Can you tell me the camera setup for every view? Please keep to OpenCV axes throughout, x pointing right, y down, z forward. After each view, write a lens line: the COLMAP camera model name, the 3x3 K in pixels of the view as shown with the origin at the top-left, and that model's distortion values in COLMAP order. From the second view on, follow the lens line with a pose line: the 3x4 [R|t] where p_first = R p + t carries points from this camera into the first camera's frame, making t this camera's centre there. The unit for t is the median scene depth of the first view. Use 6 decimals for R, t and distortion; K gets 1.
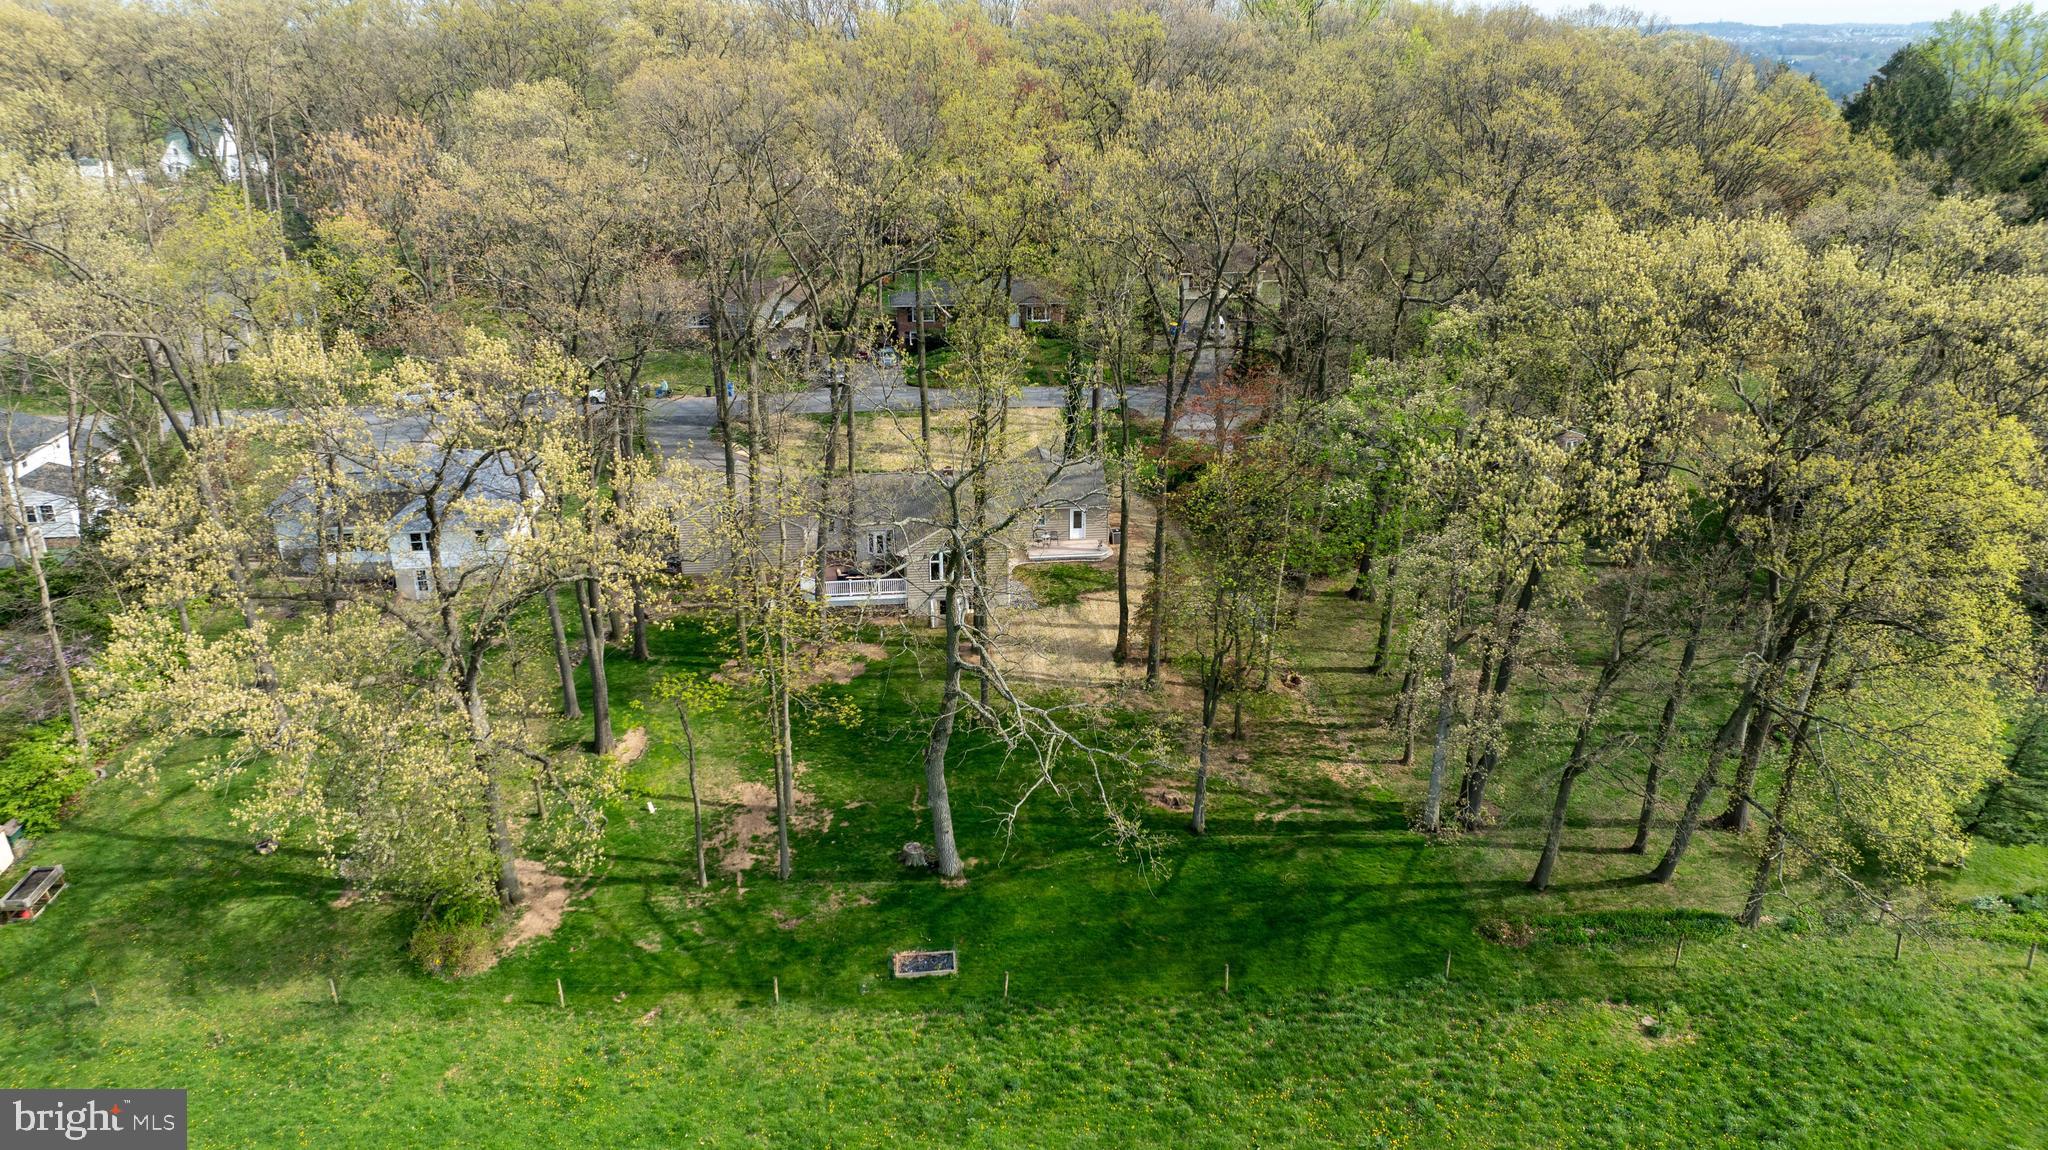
lens RADIAL K [[1471.3, 0, 1017.2], [0, 1471.3, 532.8], [0, 0, 1]] dist [-0.063631, 0.079682]
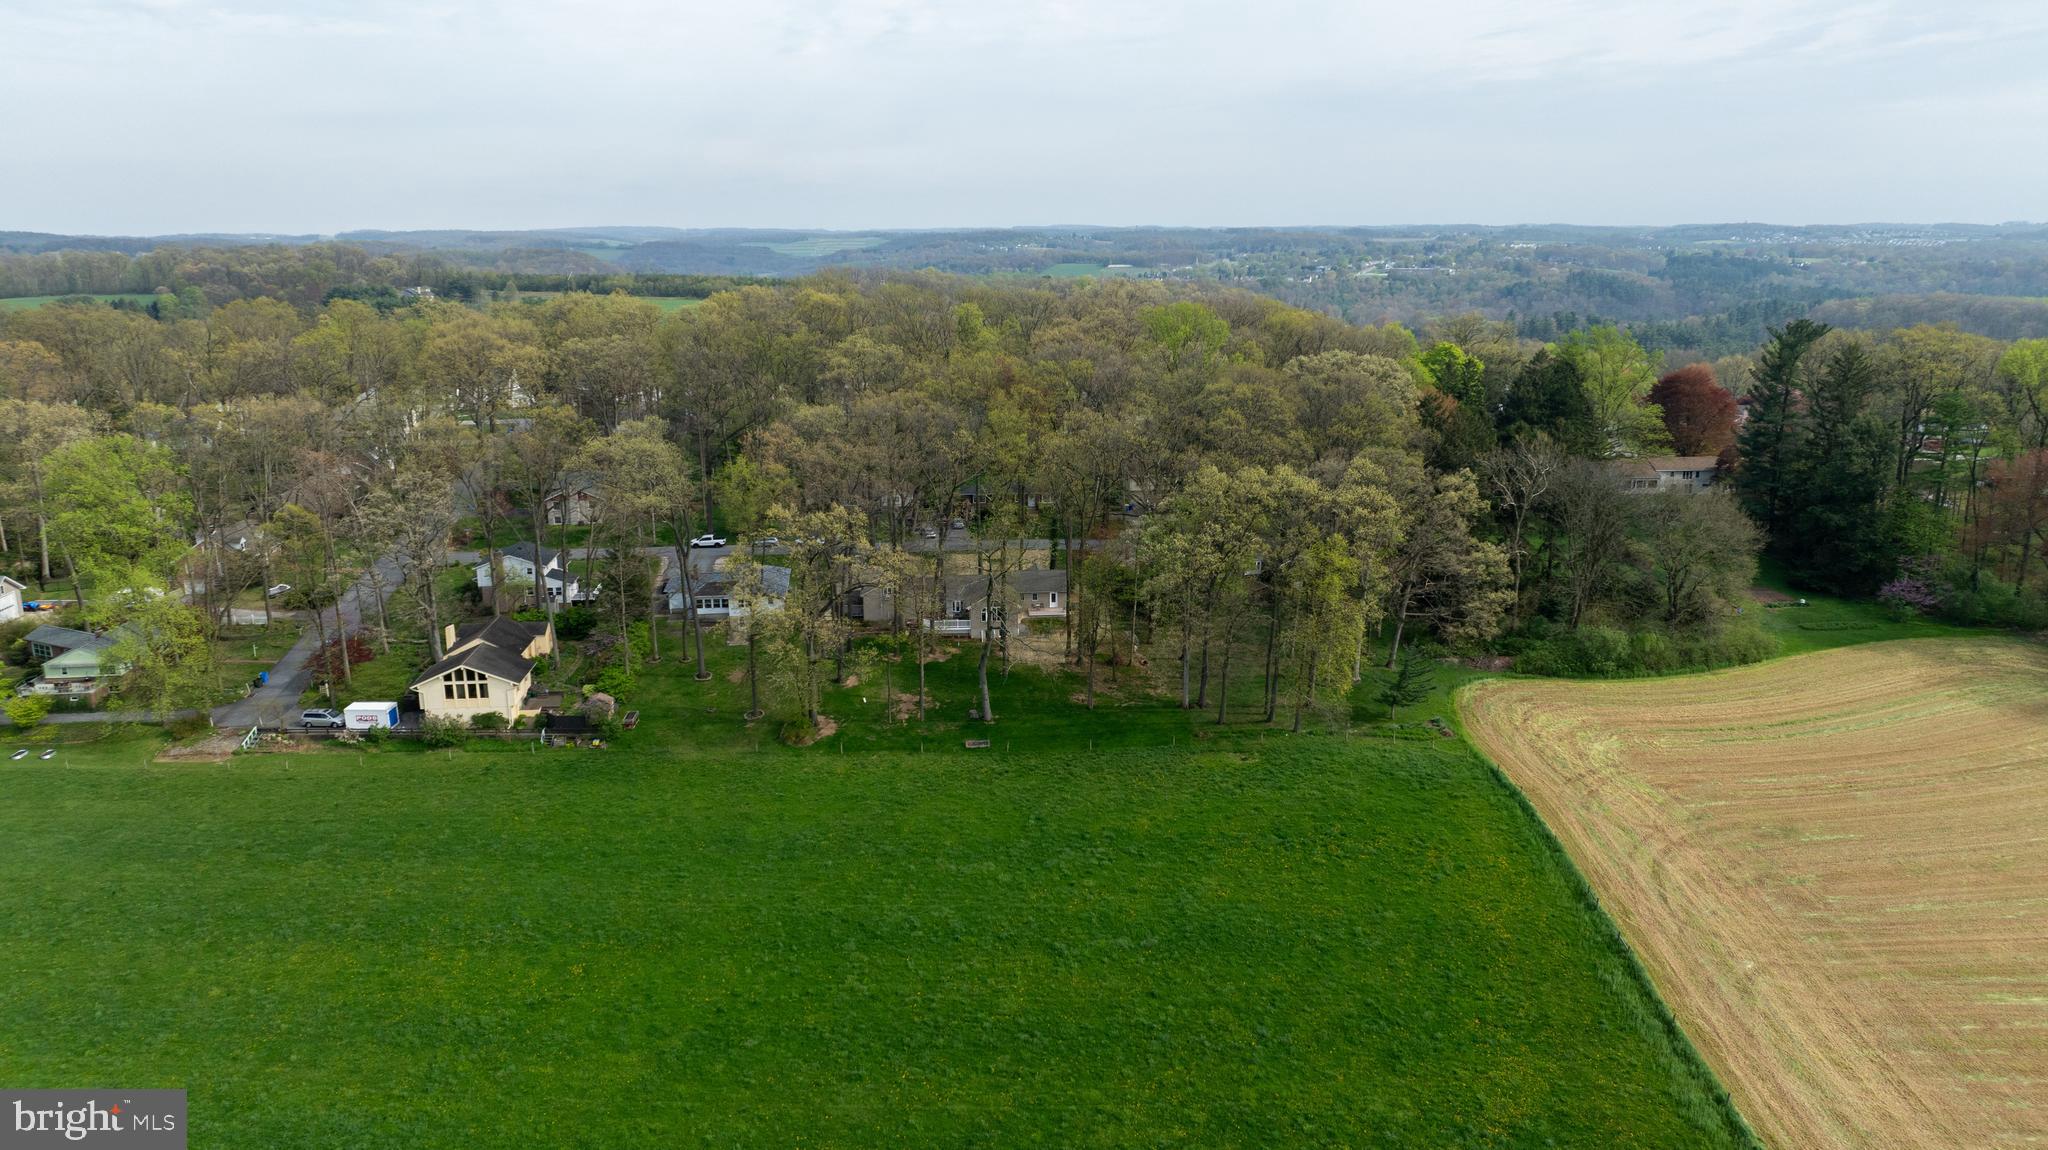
lens RADIAL K [[1471.3, 0, 1017.2], [0, 1471.3, 532.8], [0, 0, 1]] dist [-0.063631, 0.079682]
pose [[0.999291, 0.003787, -0.037447, 0.075808], [-0.008456, 0.992079, -0.125329, 0.179687], [0.036676, 0.125557, 0.991408, -1.191338]]
